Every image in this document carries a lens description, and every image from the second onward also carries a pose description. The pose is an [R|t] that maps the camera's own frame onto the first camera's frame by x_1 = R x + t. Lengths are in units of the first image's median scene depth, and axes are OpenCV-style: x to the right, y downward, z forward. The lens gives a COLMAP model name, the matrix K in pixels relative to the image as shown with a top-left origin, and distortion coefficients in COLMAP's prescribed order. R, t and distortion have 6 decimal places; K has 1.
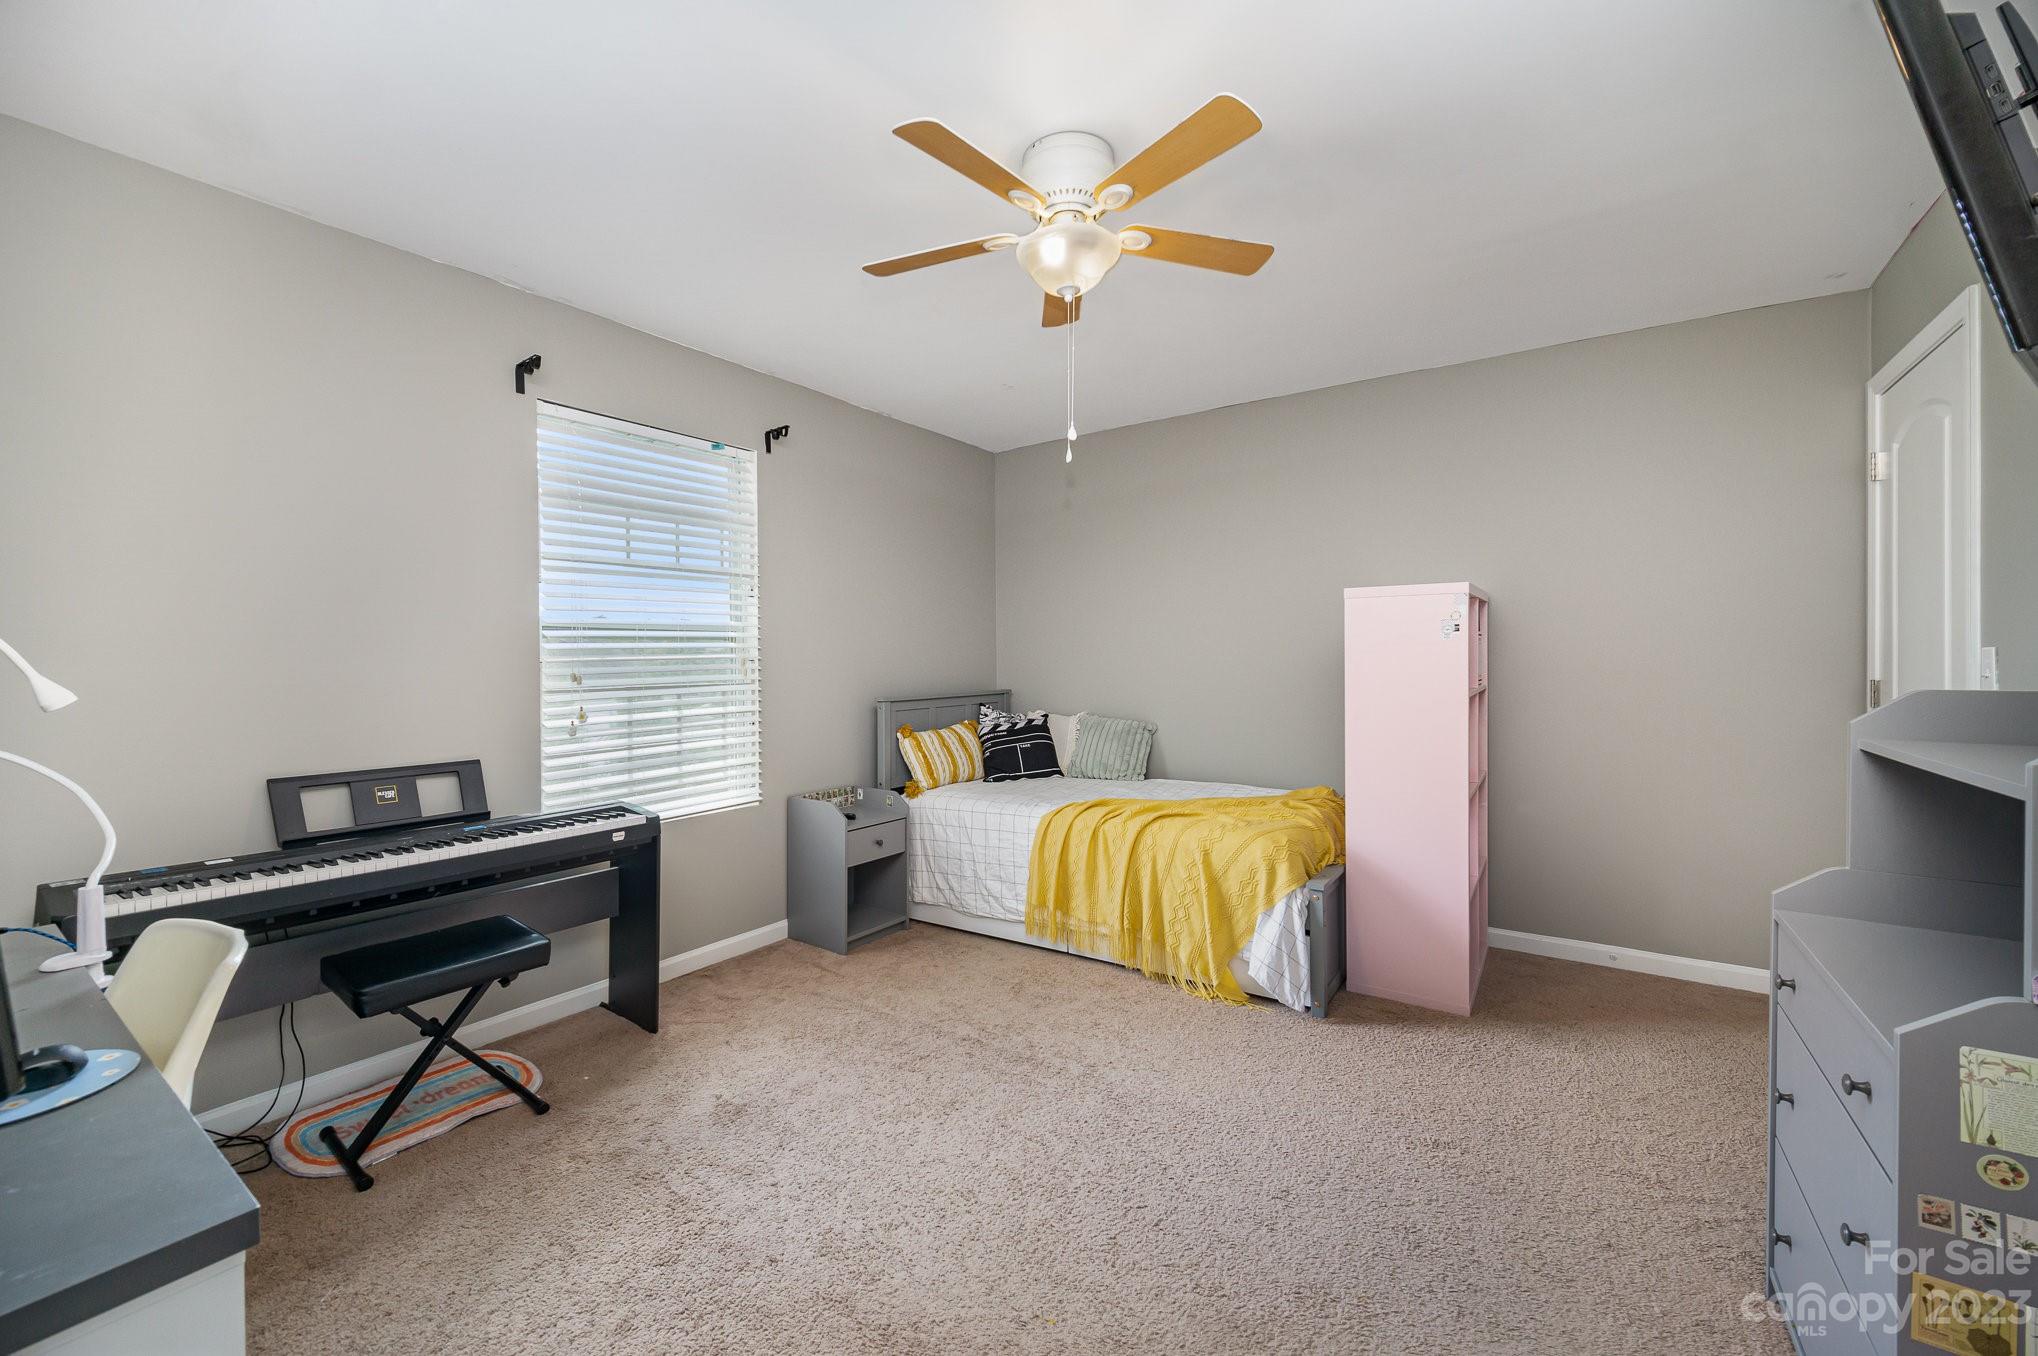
lens RADIAL K [[800.0, 0, 1006.9], [0, 800.0, 671.7], [0, 0, 1]] dist [-0.001974, -0.000333]
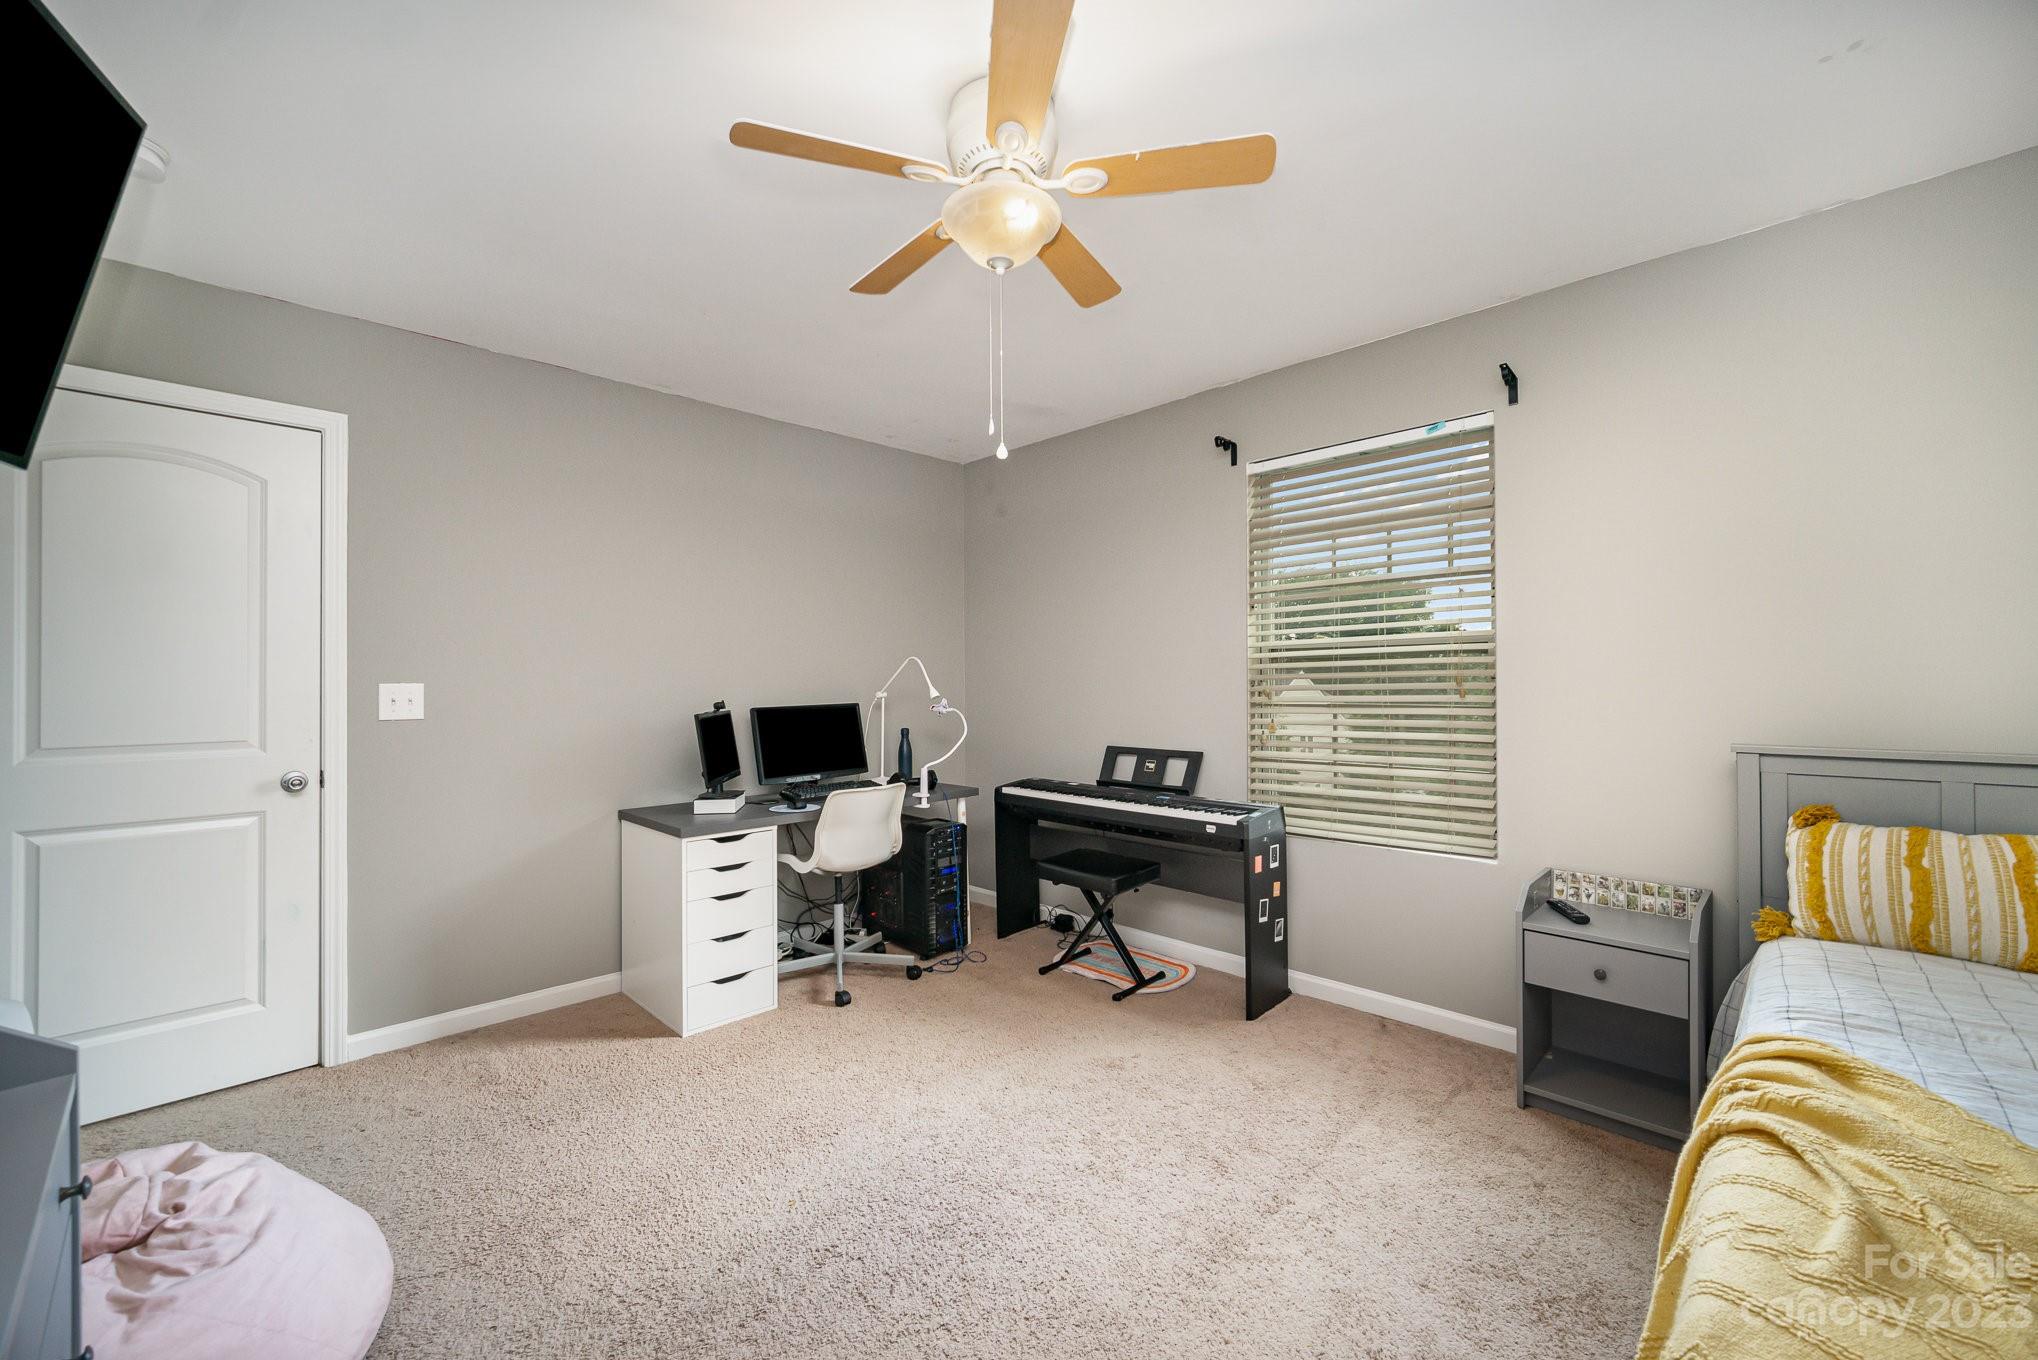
lens RADIAL K [[828.9, 0, 1019.0], [0, 828.9, 680.0], [0, 0, 1]] dist [0.002759, 0.000325]
pose [[-0.160934, 0.012452, -0.986887, 0.772069], [-0.007772, 0.999873, 0.013883, -0.028472], [0.986935, 0.009904, -0.160817, 0.926988]]
